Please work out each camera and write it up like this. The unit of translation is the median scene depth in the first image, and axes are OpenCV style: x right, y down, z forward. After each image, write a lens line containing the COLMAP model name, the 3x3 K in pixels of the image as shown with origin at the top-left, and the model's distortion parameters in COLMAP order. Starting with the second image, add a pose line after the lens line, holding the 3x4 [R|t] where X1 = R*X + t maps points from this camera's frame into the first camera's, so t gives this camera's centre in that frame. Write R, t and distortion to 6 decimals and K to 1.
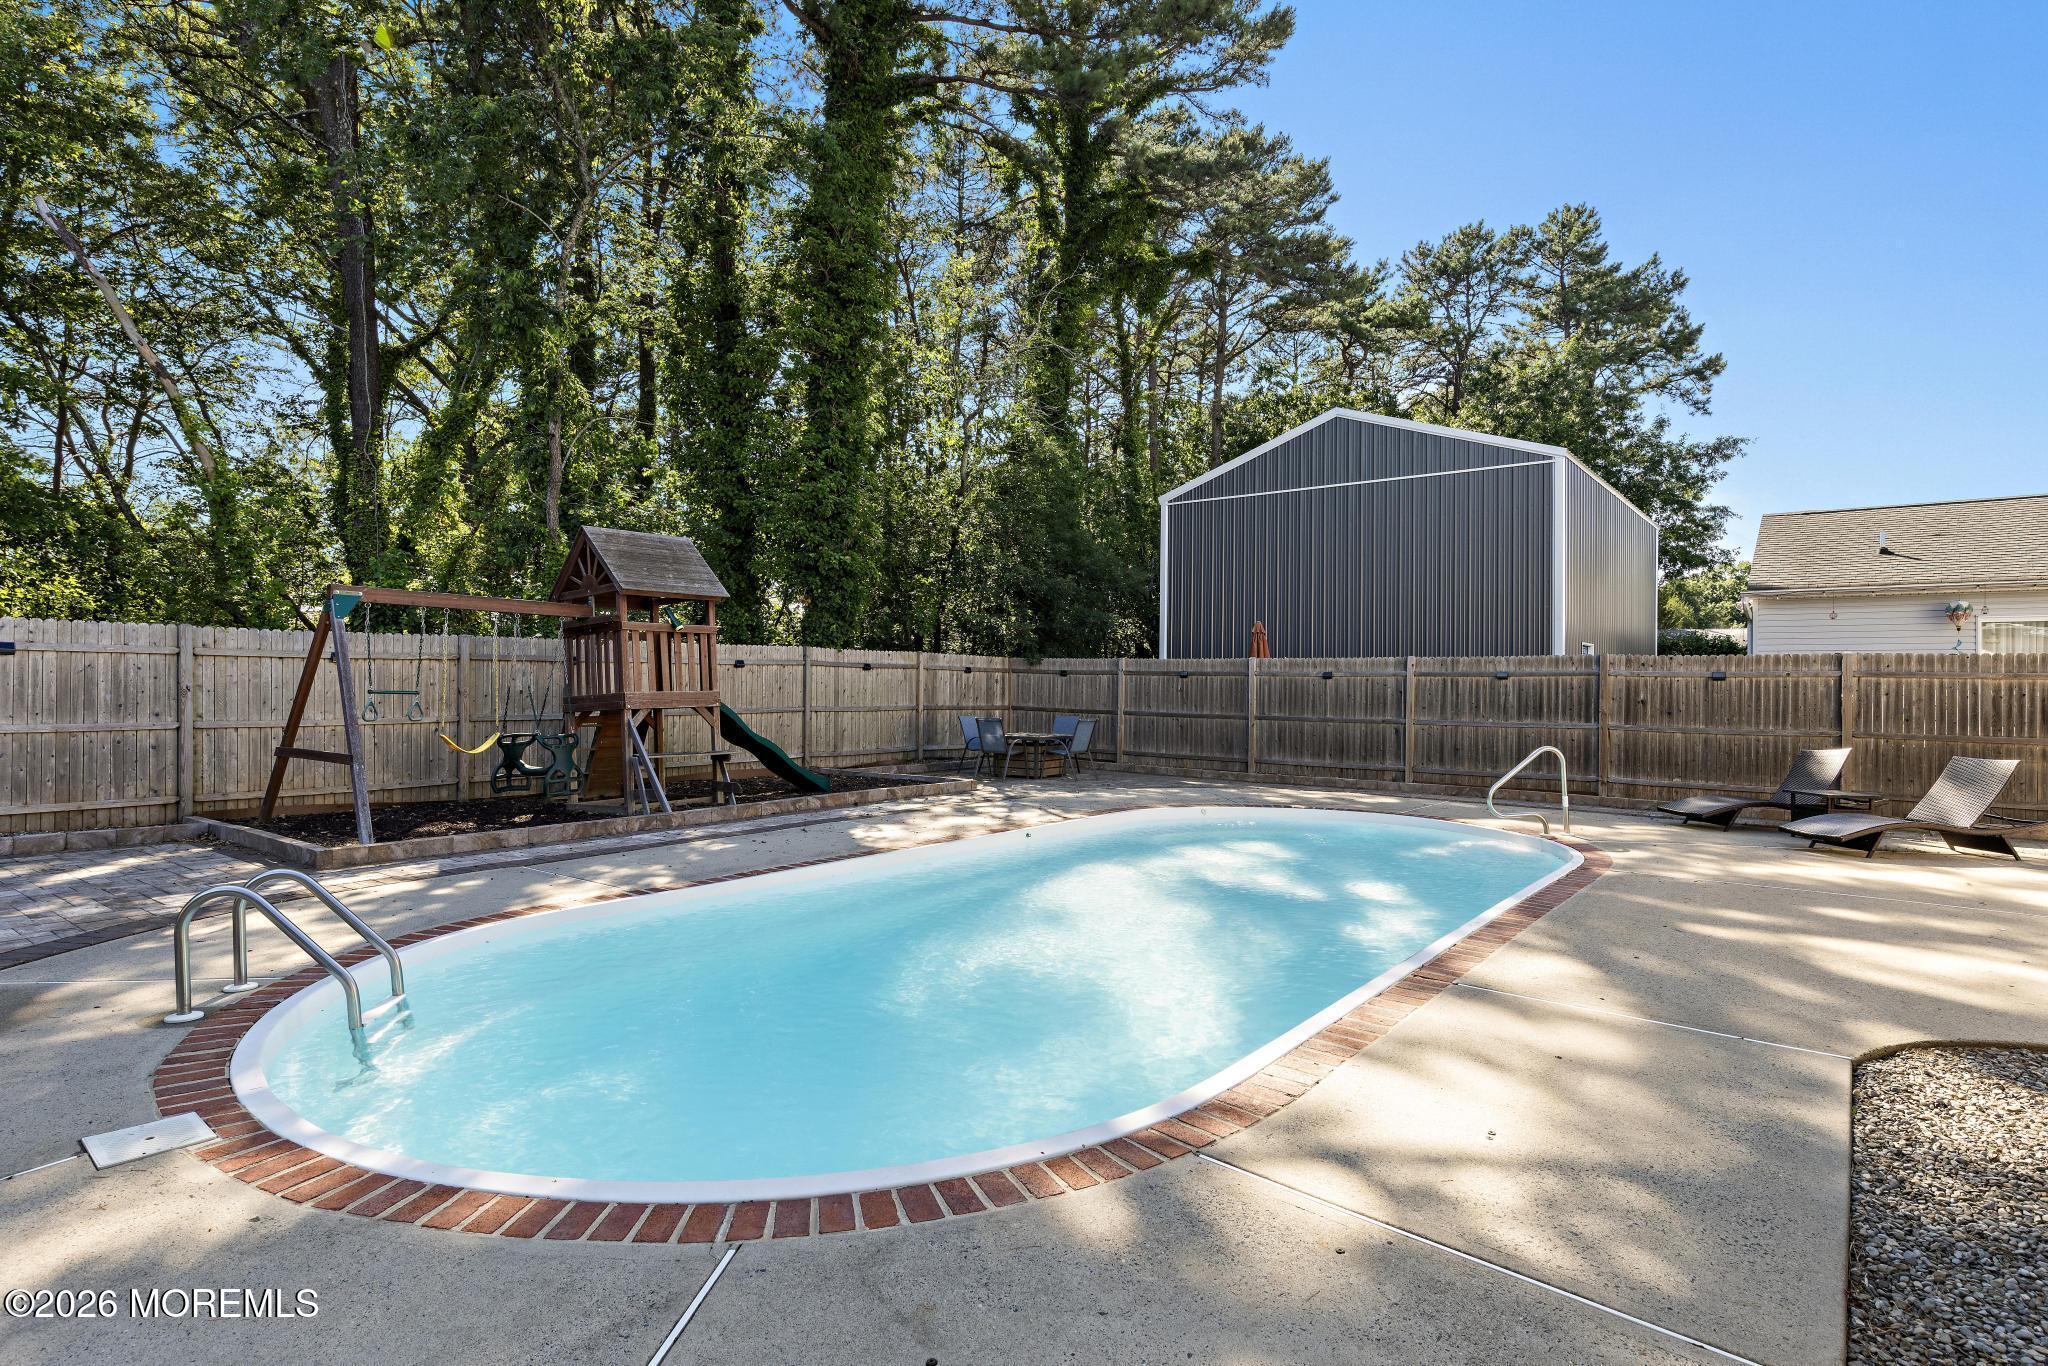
lens RADIAL K [[1031.1, 0, 1018.5], [0, 1031.1, 683.0], [0, 0, 1]] dist [0.001334, -0.000939]
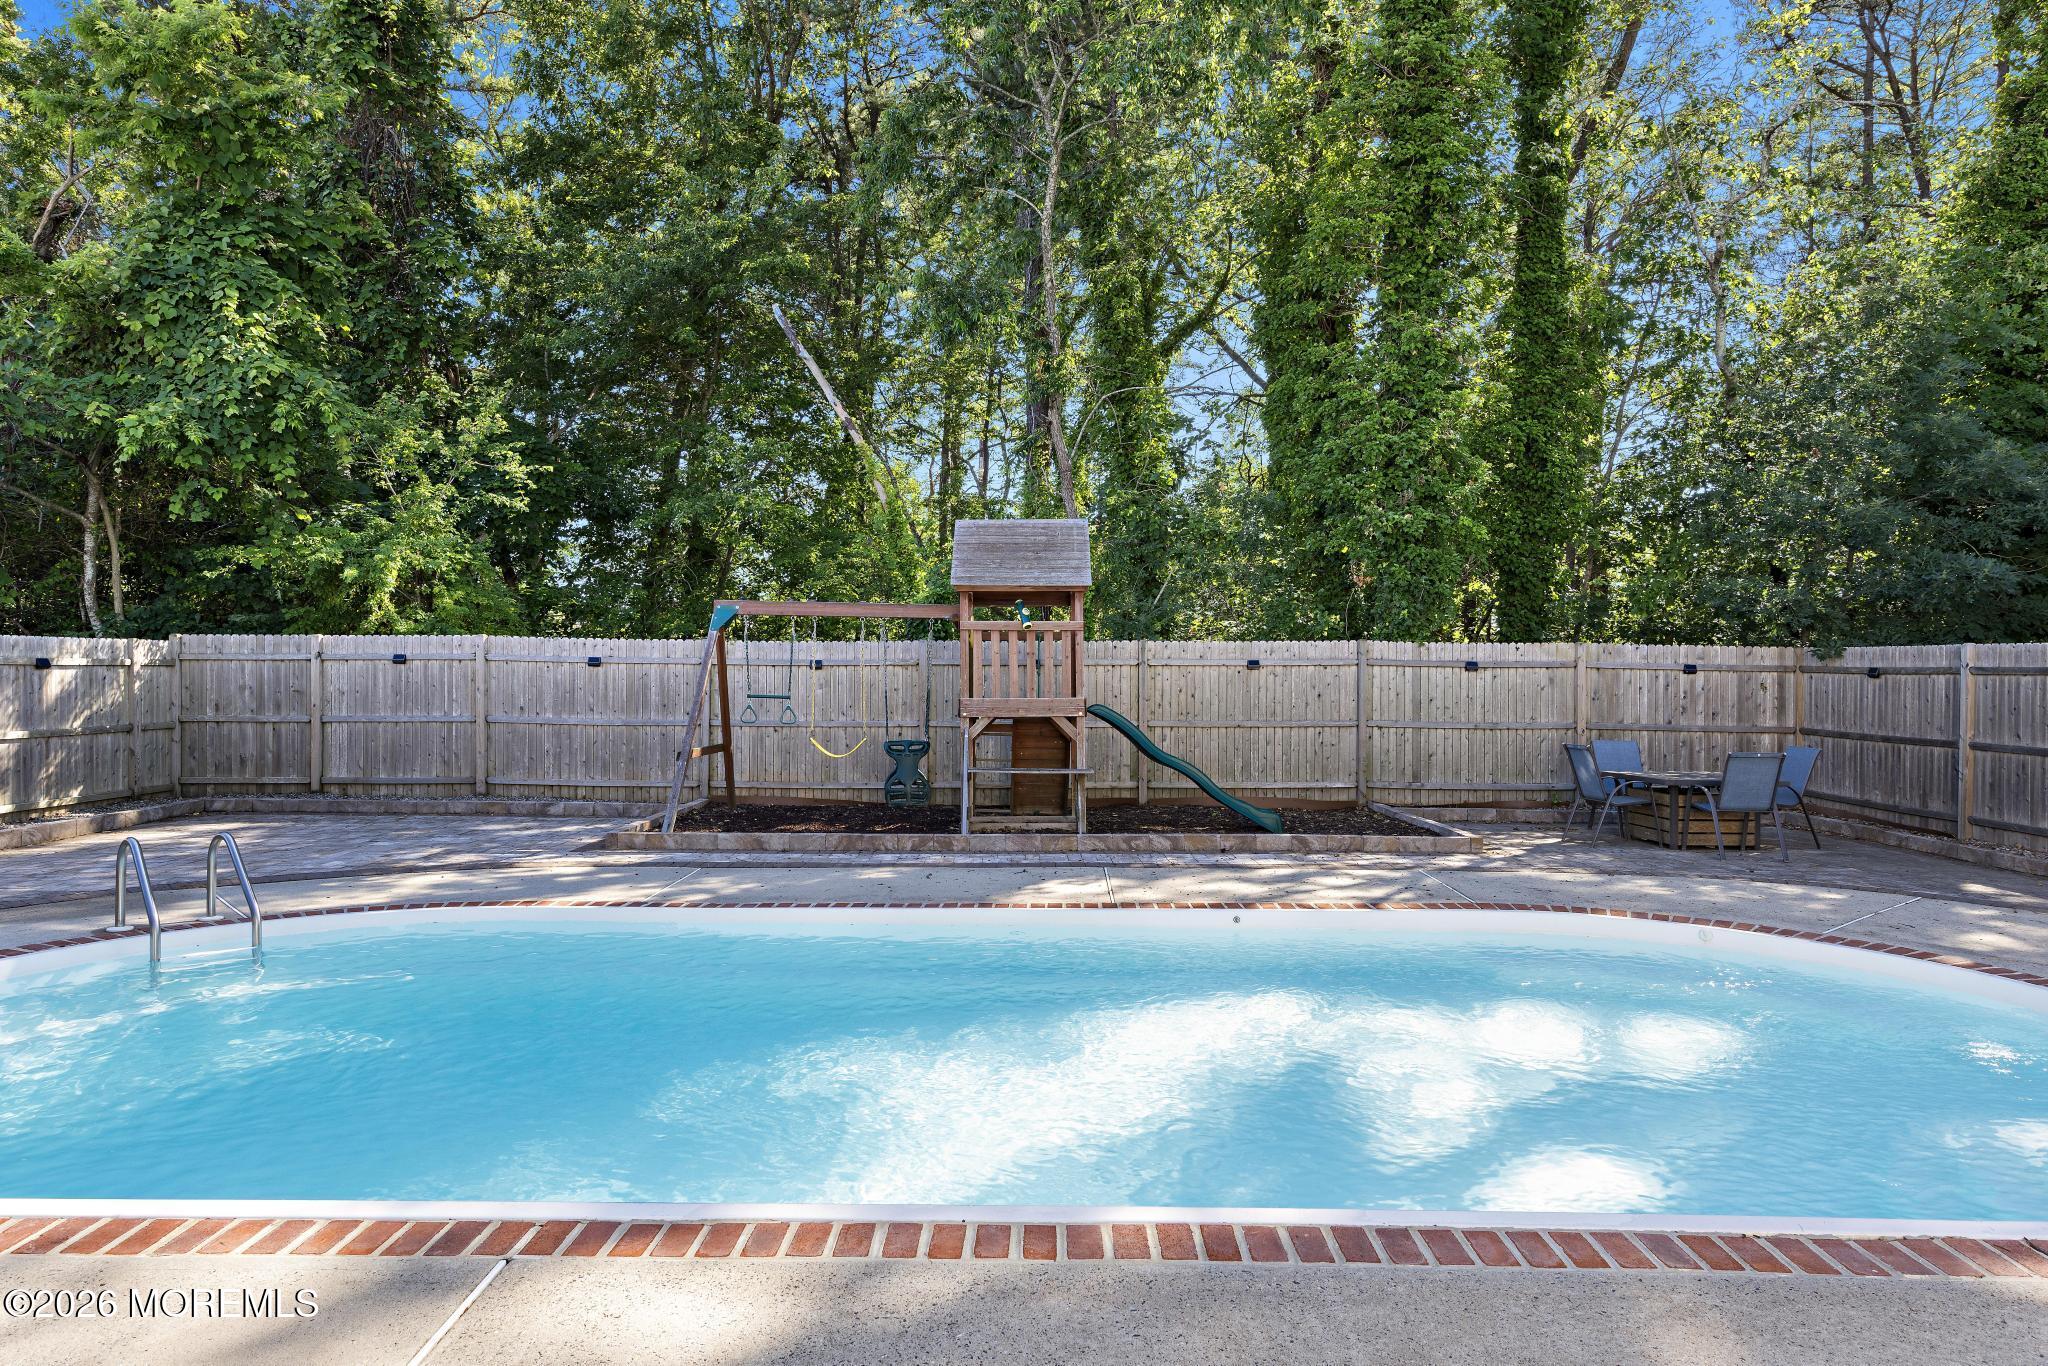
lens RADIAL K [[1209.1, 0, 1021.0], [0, 1209.1, 678.2], [0, 0, 1]] dist [0.002384, -0.000025]
pose [[0.615108, -0.006114, -0.788419, 0.331318], [-0.001379, 0.999960, -0.008830, 0.000225], [0.788442, 0.006518, 0.615075, 0.257809]]
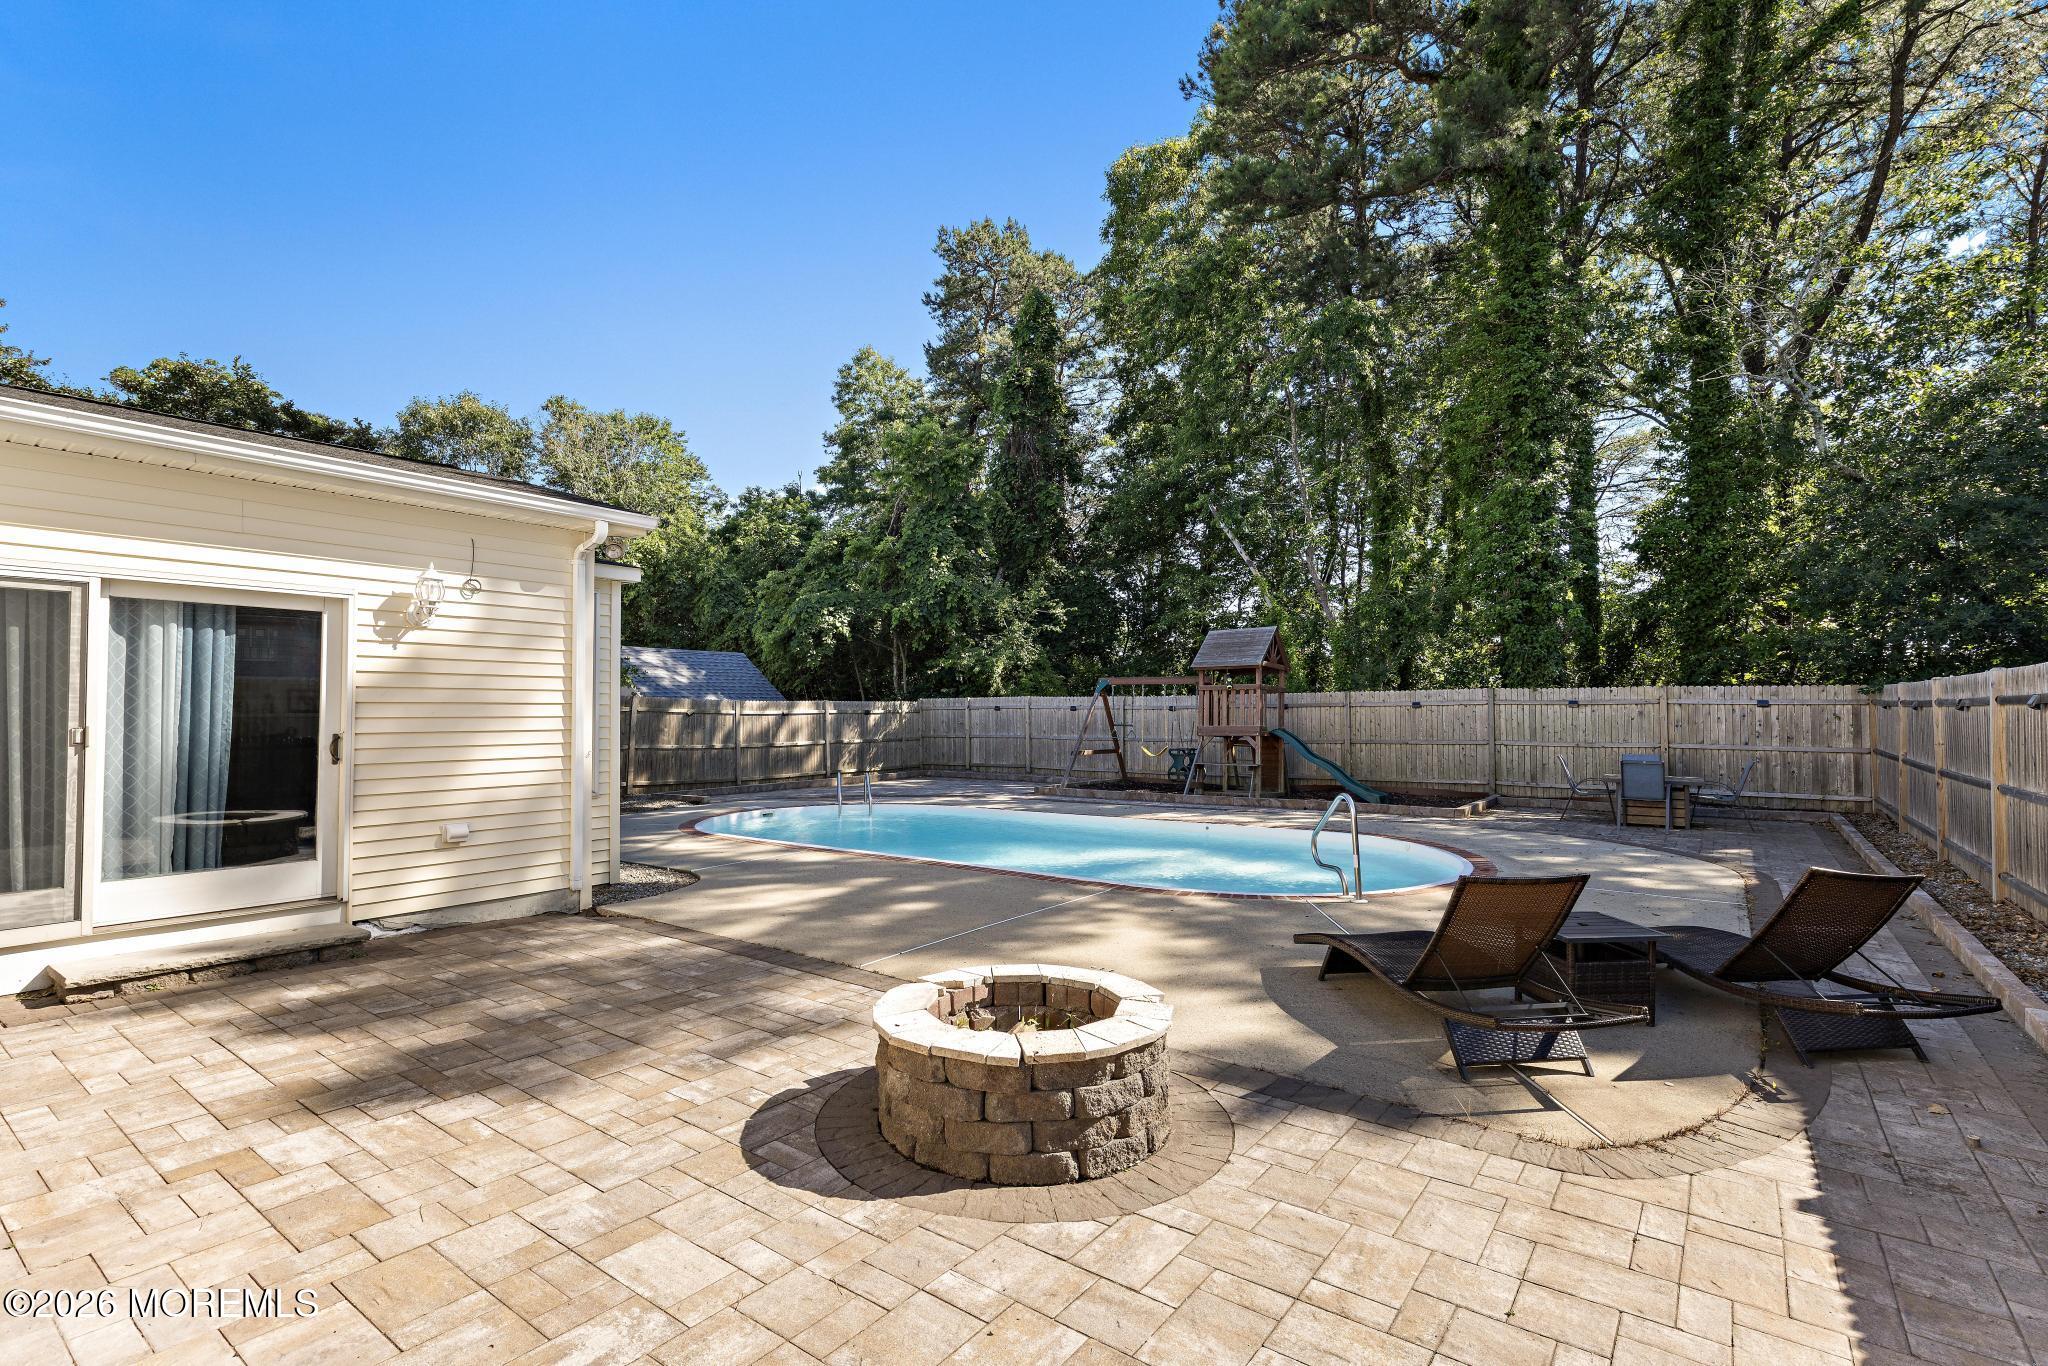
lens RADIAL K [[920.8, 0, 1043.5], [0, 920.8, 694.1], [0, 0, 1]] dist [0.005357, 0.000334]
pose [[0.043793, -0.031423, -0.998546, 0.787821], [0.002383, 0.999506, -0.031349, 0.002186], [0.999038, -0.001007, 0.043846, 0.448662]]
